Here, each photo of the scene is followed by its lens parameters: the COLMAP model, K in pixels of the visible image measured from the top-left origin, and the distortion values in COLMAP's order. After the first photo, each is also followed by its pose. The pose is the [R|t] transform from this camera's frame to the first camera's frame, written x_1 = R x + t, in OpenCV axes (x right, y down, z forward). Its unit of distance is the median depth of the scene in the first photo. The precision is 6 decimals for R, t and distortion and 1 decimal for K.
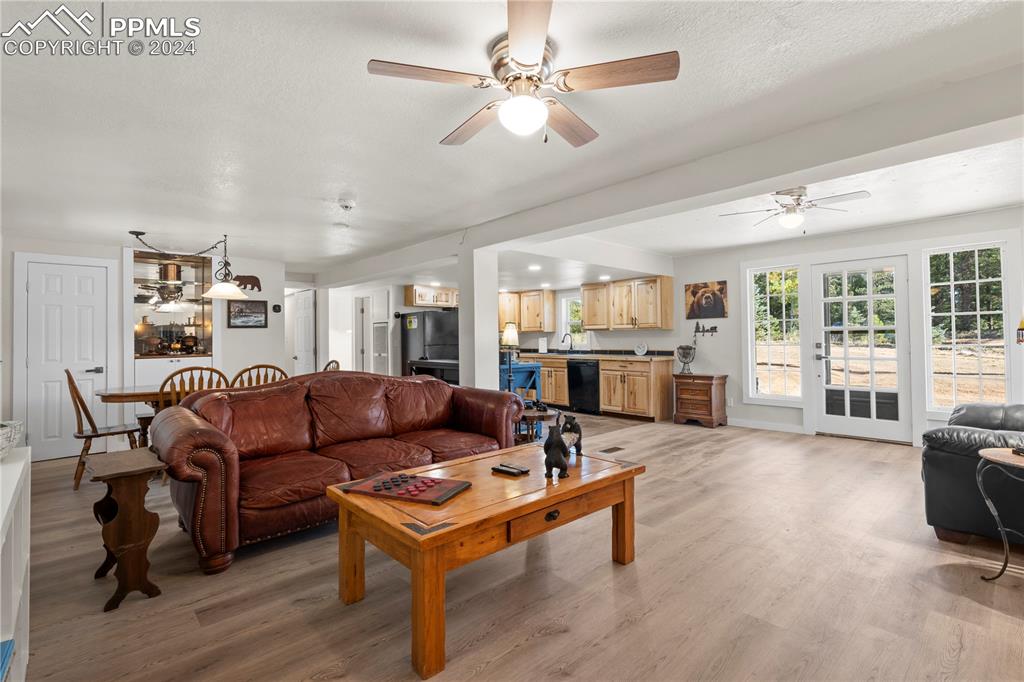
lens RADIAL K [[476.7, 0, 505.7], [0, 476.7, 335.5], [0, 0, 1]] dist [-0.001688, 0.002140]
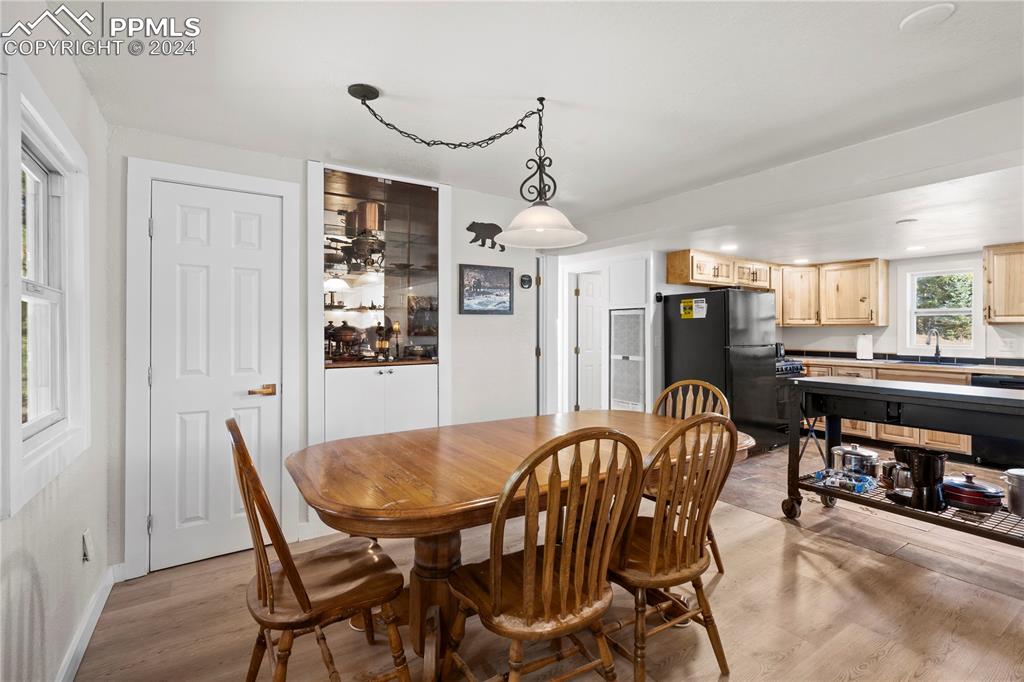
lens RADIAL K [[476.7, 0, 510.2], [0, 476.7, 335.2], [0, 0, 1]] dist [-0.001688, 0.002140]
pose [[0.985886, 0.016039, -0.166649, -0.407525], [-0.012984, 0.999727, 0.019406, -0.002015], [0.166914, -0.016968, 0.985825, 0.424671]]
